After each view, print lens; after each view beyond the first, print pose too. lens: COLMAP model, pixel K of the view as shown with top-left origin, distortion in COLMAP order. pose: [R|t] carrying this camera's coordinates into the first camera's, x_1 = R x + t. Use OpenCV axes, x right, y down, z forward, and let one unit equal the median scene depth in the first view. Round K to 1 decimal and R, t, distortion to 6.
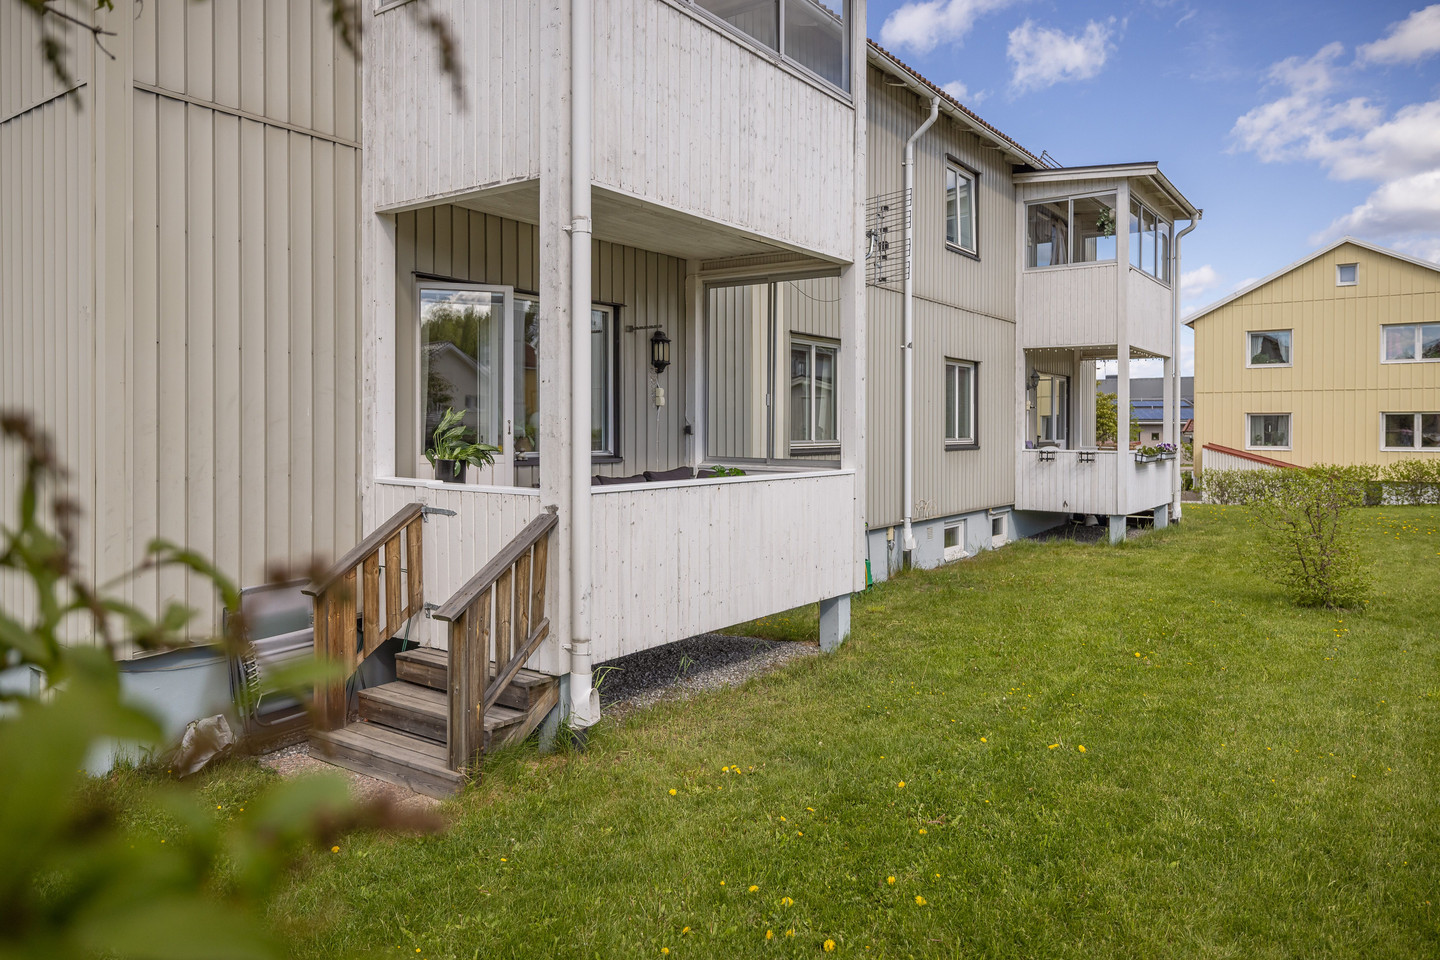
lens RADIAL K [[974.8, 0, 718.2], [0, 974.8, 441.5], [0, 0, 1]] dist [-0.004078, 0.000422]
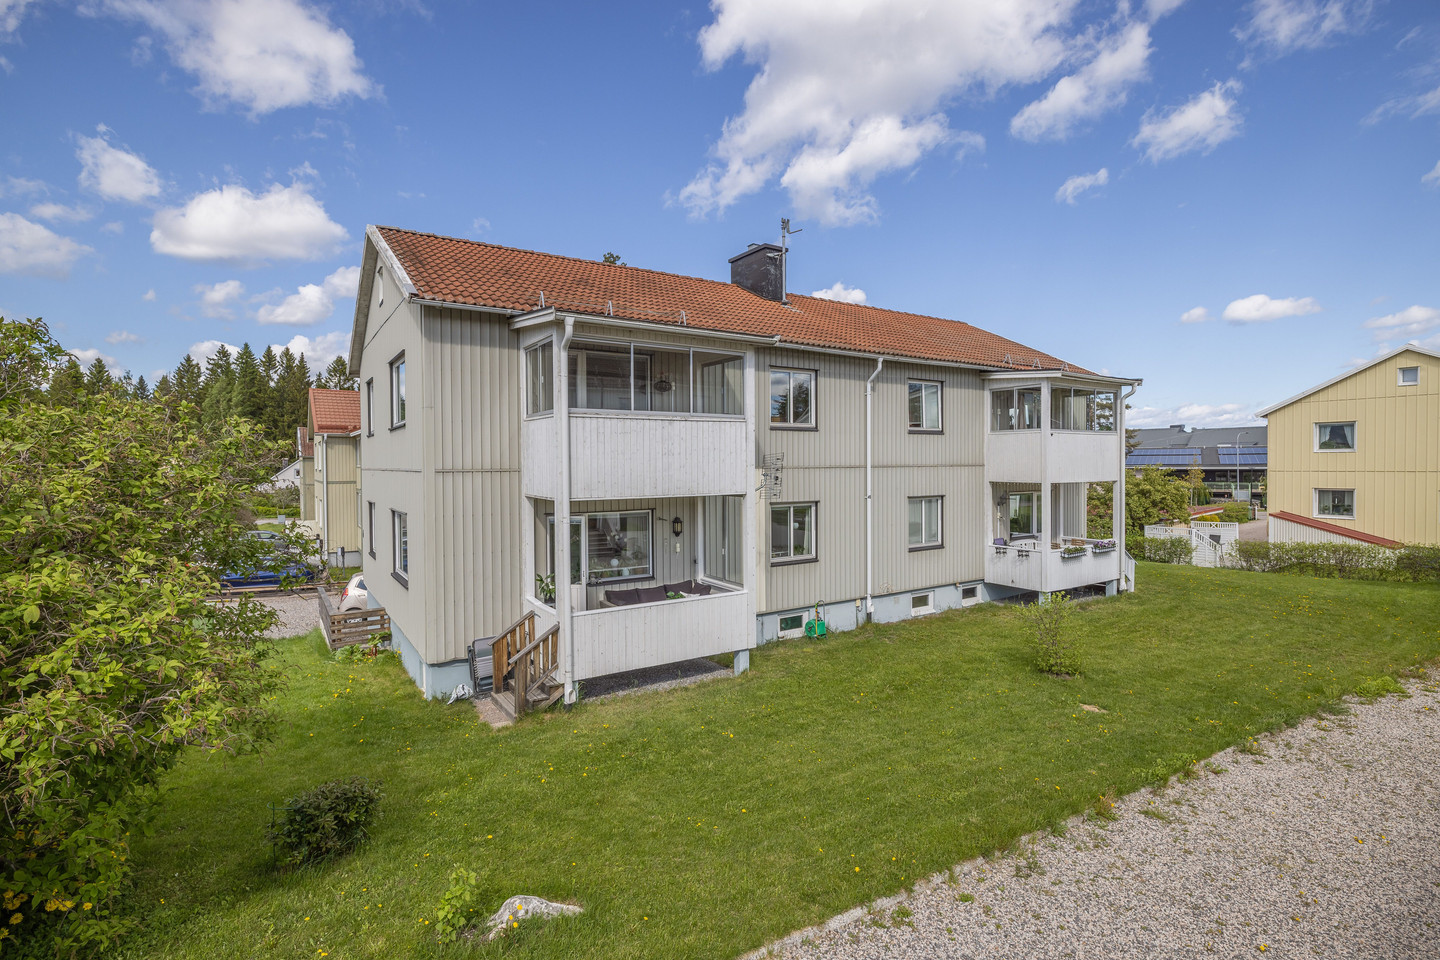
lens RADIAL K [[686.5, 0, 720.8], [0, 686.5, 475.5], [0, 0, 1]] dist [-0.004242, -0.000649]
pose [[0.933041, -0.001538, -0.359767, 0.357186], [0.004185, 0.999970, 0.006579, -0.133261], [0.359746, -0.007644, 0.933019, -0.237333]]
